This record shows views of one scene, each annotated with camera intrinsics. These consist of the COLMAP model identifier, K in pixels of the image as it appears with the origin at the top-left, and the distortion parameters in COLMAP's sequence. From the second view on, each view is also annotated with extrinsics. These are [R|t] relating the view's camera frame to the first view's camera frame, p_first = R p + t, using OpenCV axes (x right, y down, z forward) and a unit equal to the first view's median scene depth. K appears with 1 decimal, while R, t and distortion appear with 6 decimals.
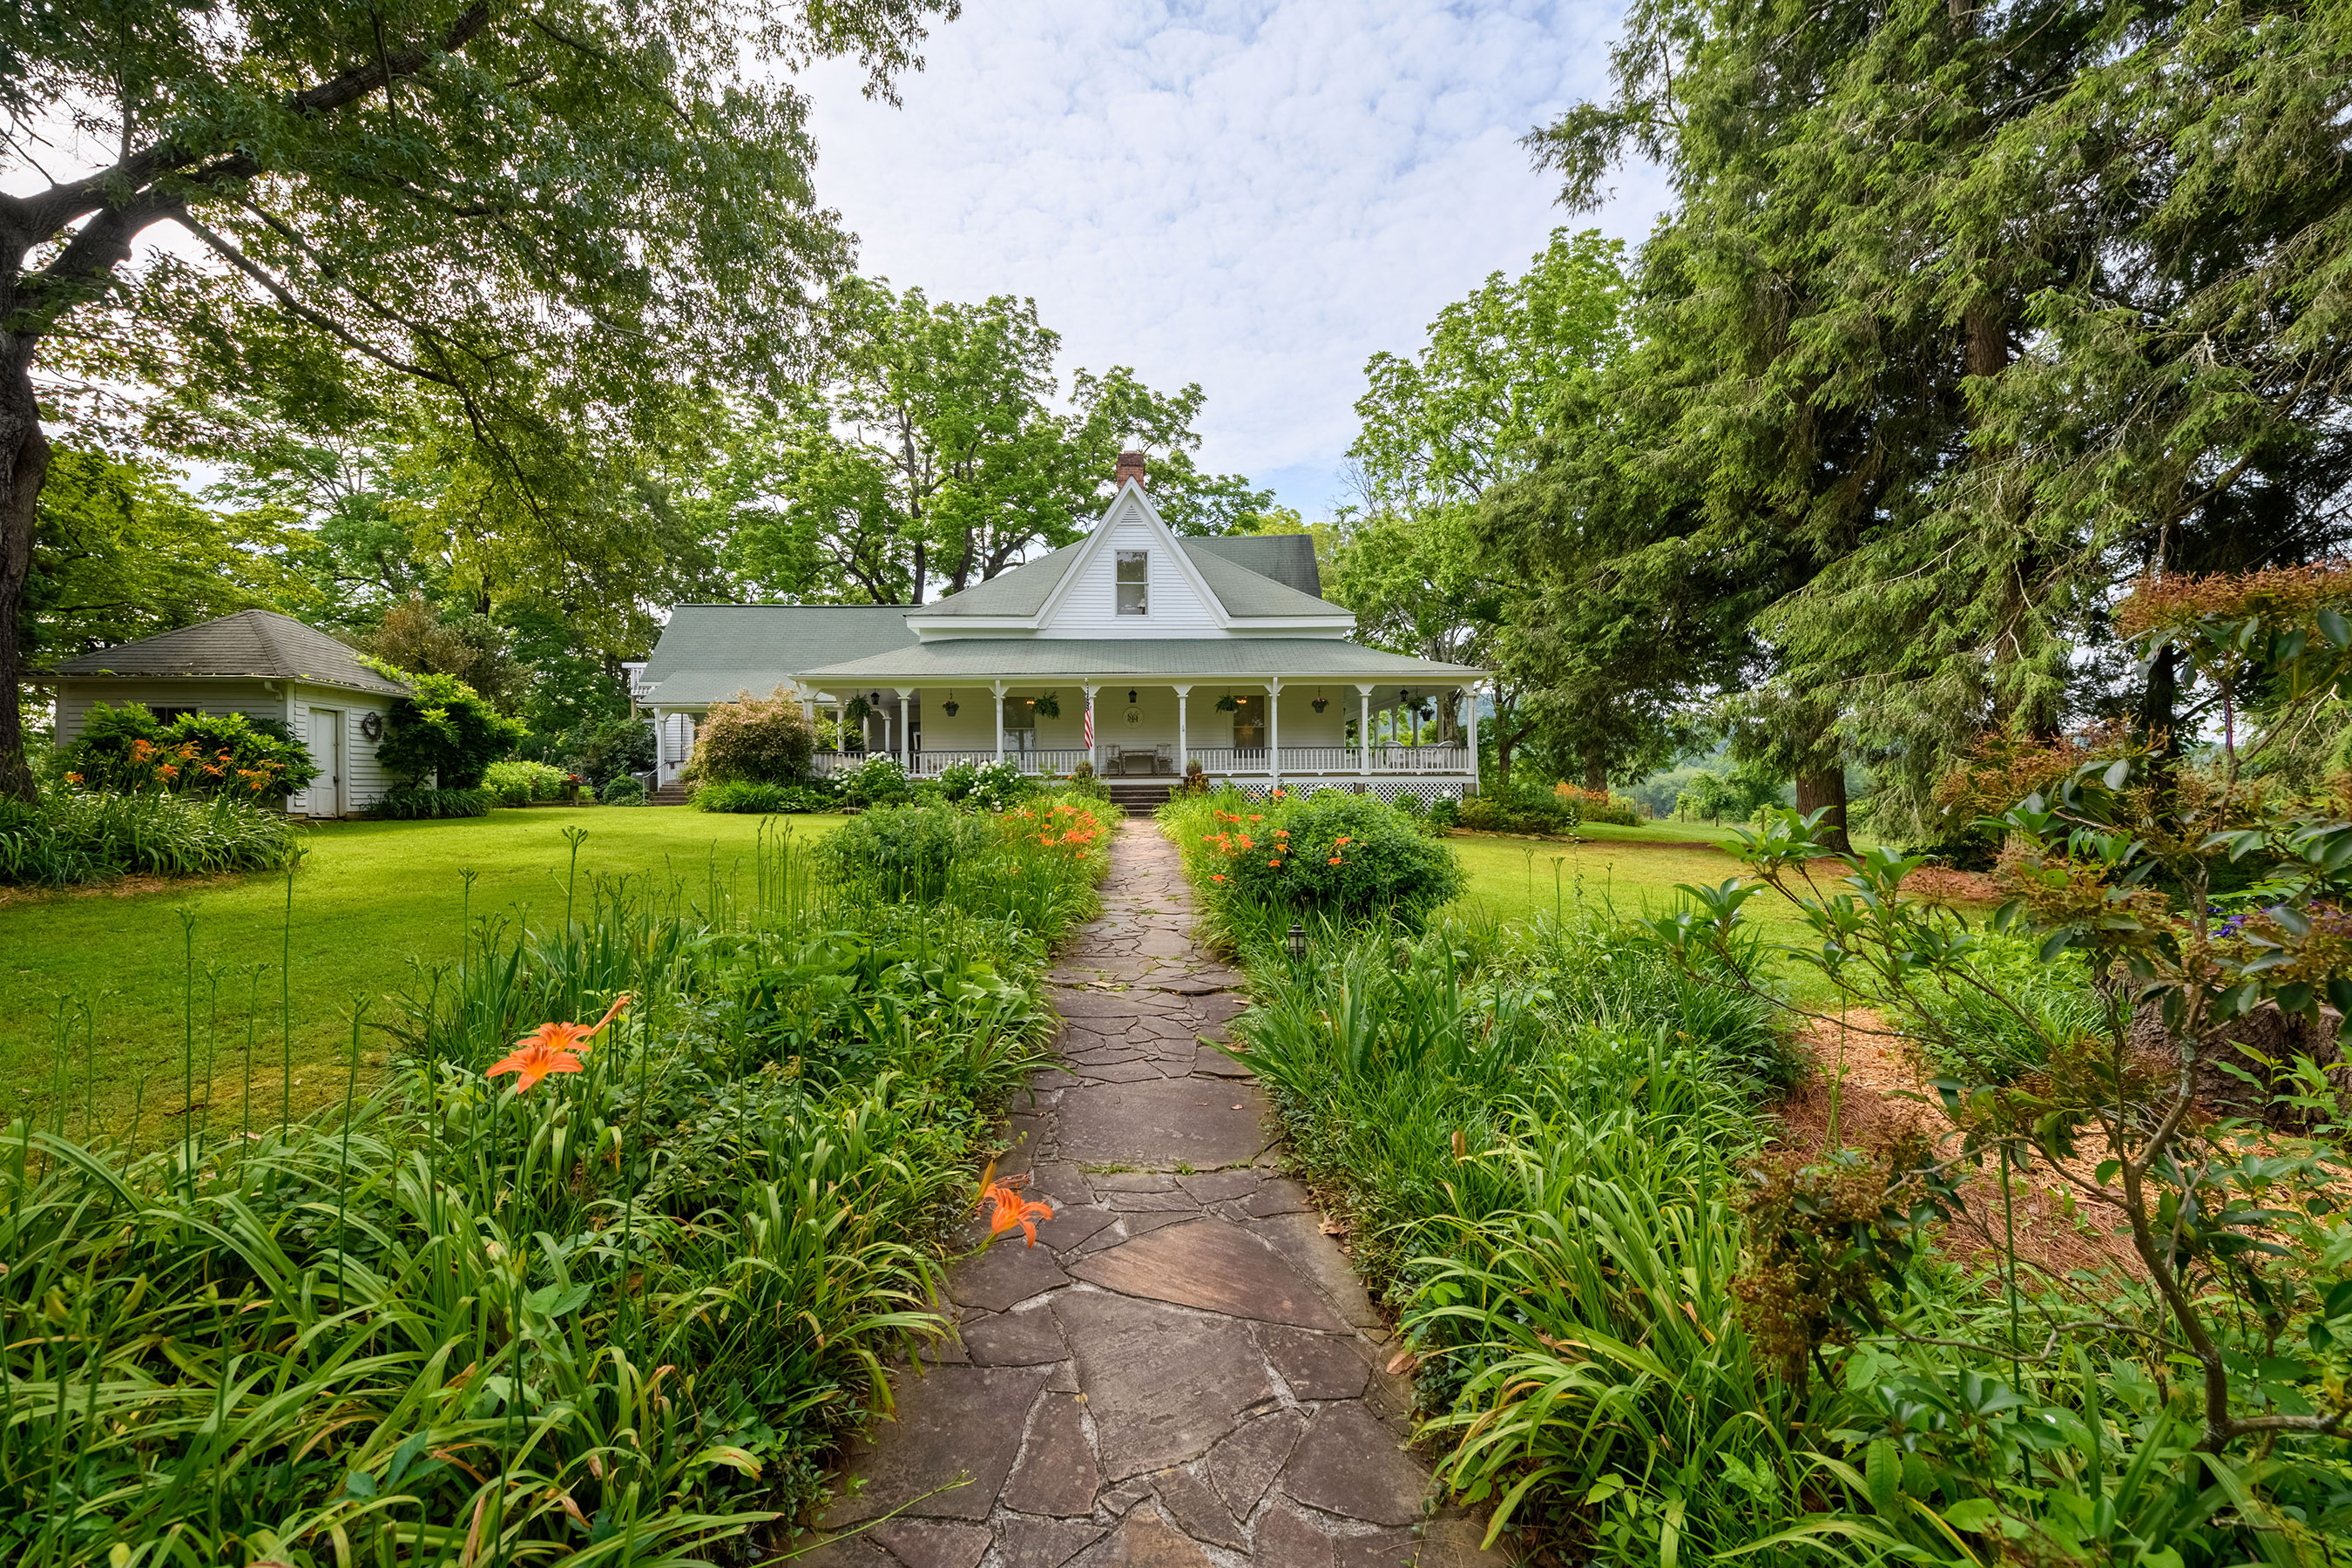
lens RADIAL K [[938.6, 0, 1178.4], [0, 938.6, 780.8], [0, 0, 1]] dist [-0.001212, -0.000028]
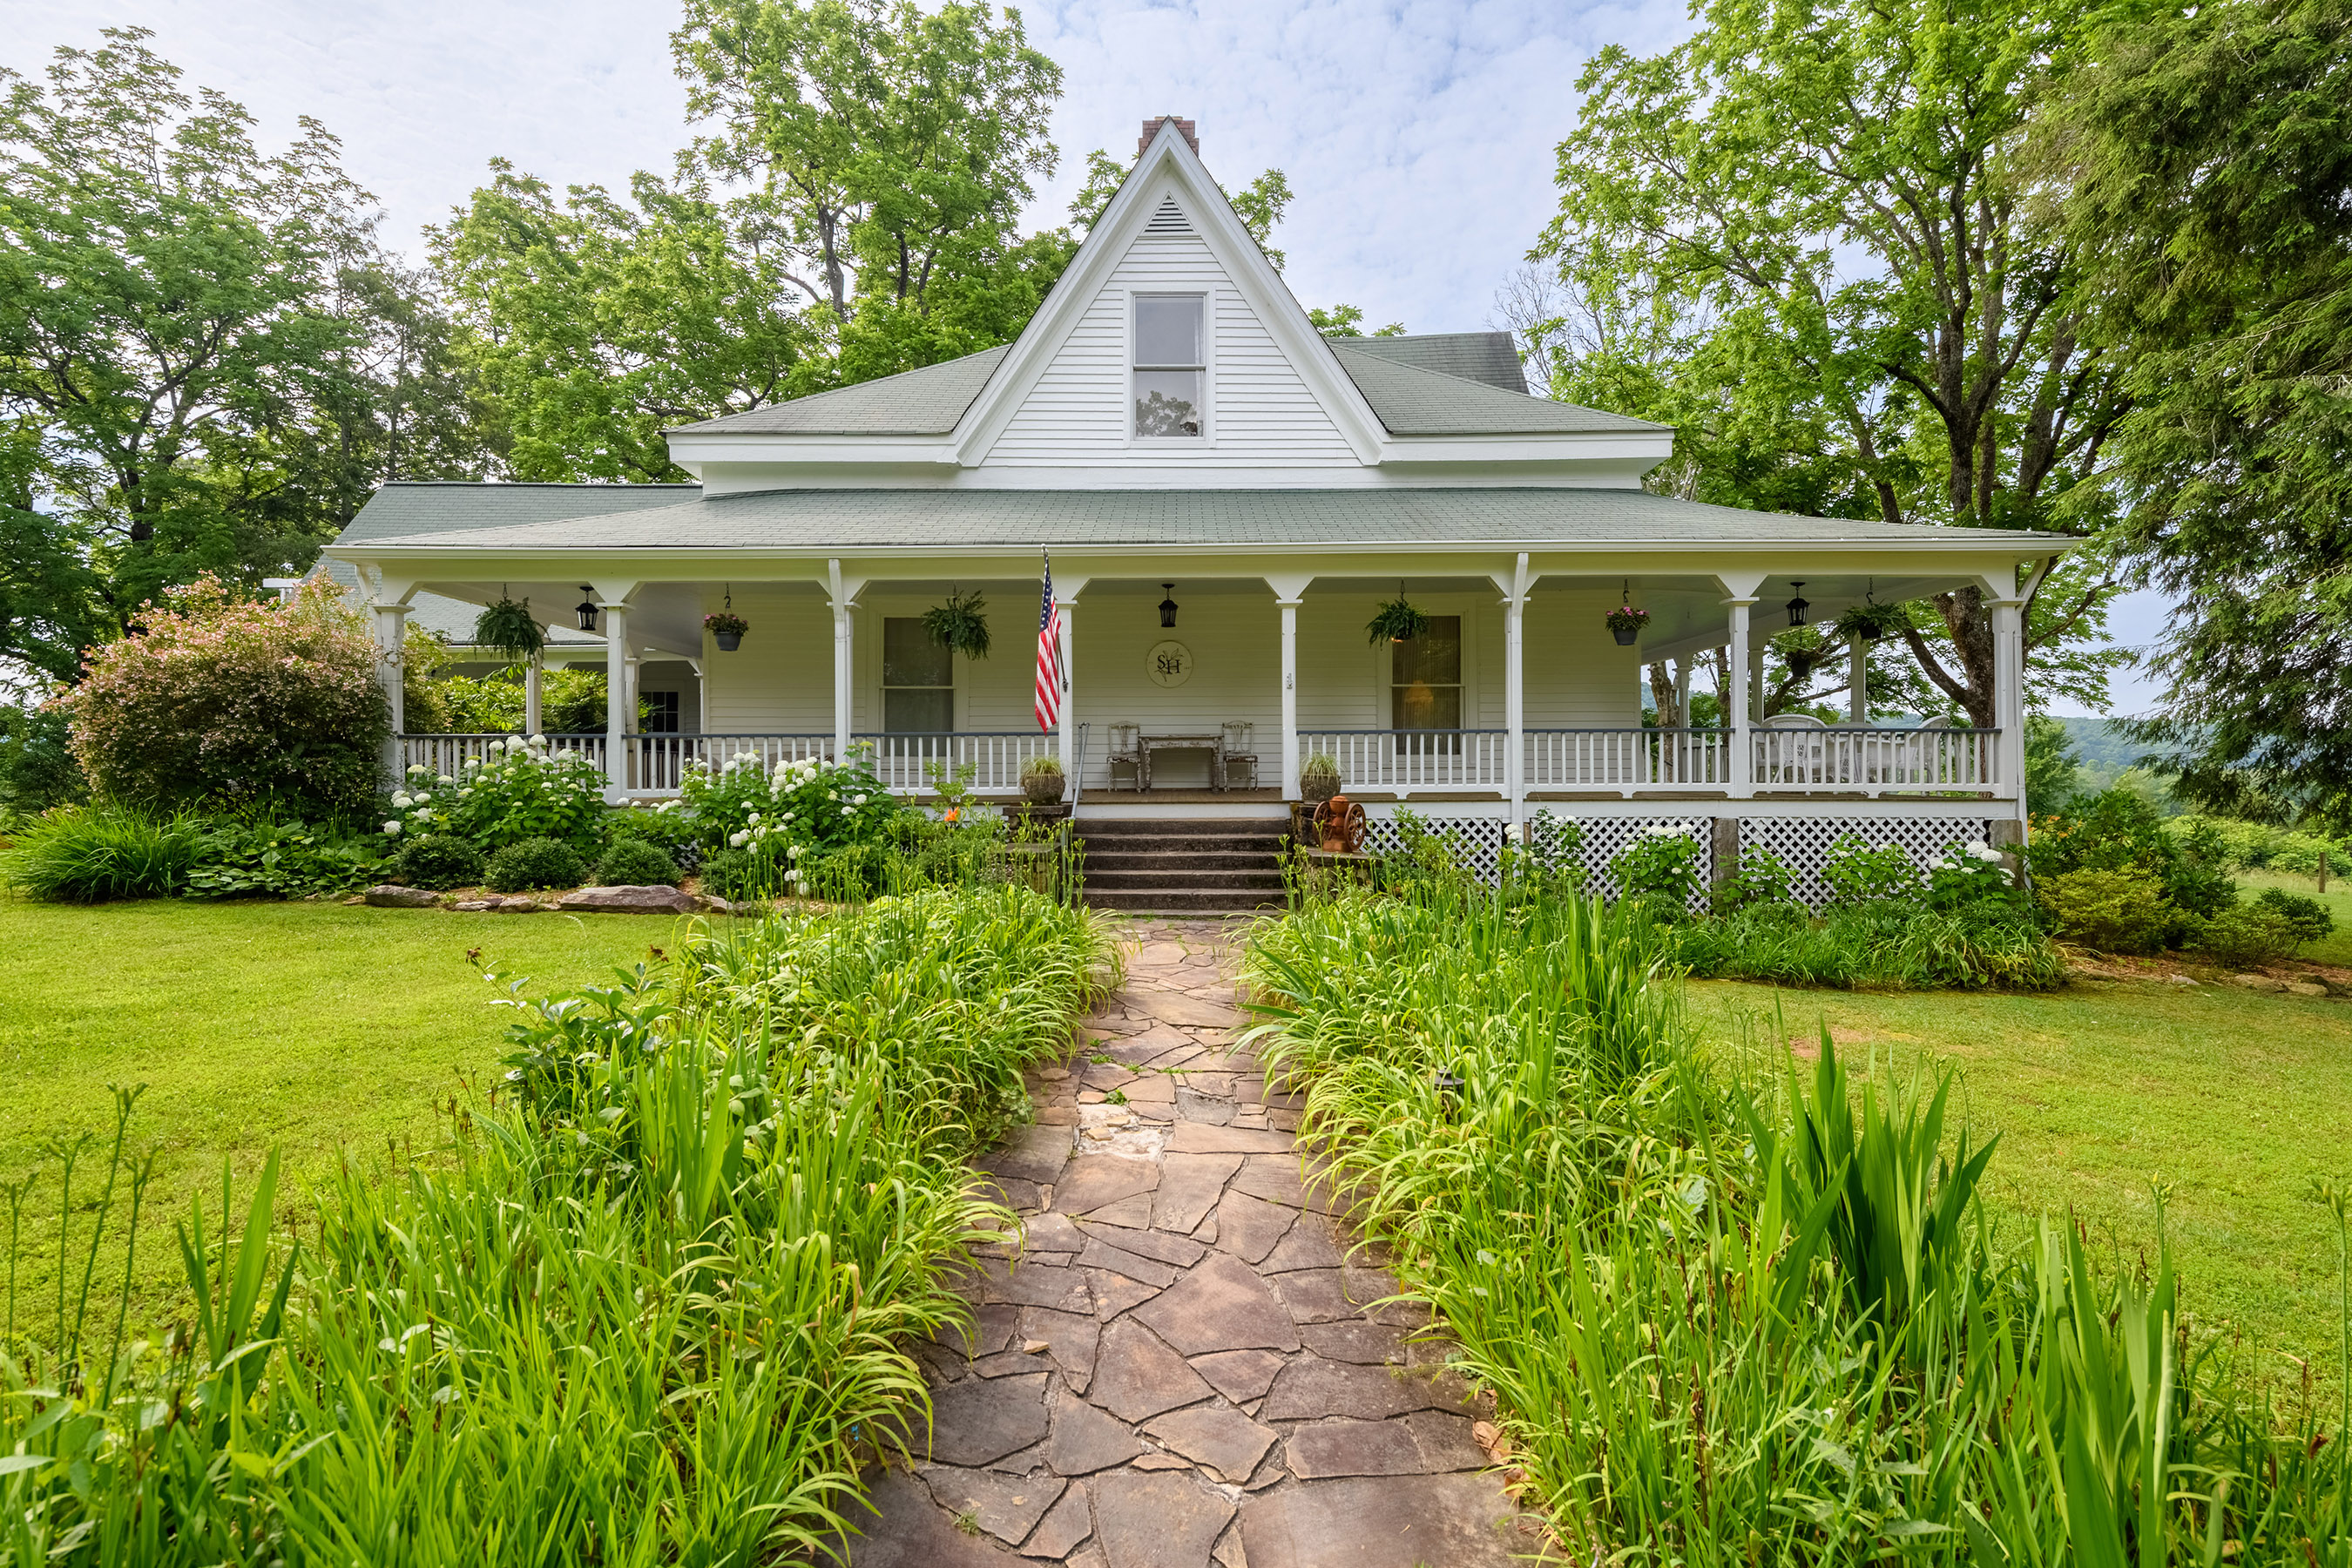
lens RADIAL K [[1054.9, 0, 1182.6], [0, 1054.9, 788.2], [0, 0, 1]] dist [0.001574, 0.000051]
pose [[0.998934, 0.006394, -0.045713, -0.018425], [-0.005925, 0.999928, 0.010406, -0.012600], [0.045777, -0.010124, 0.998900, 0.492124]]
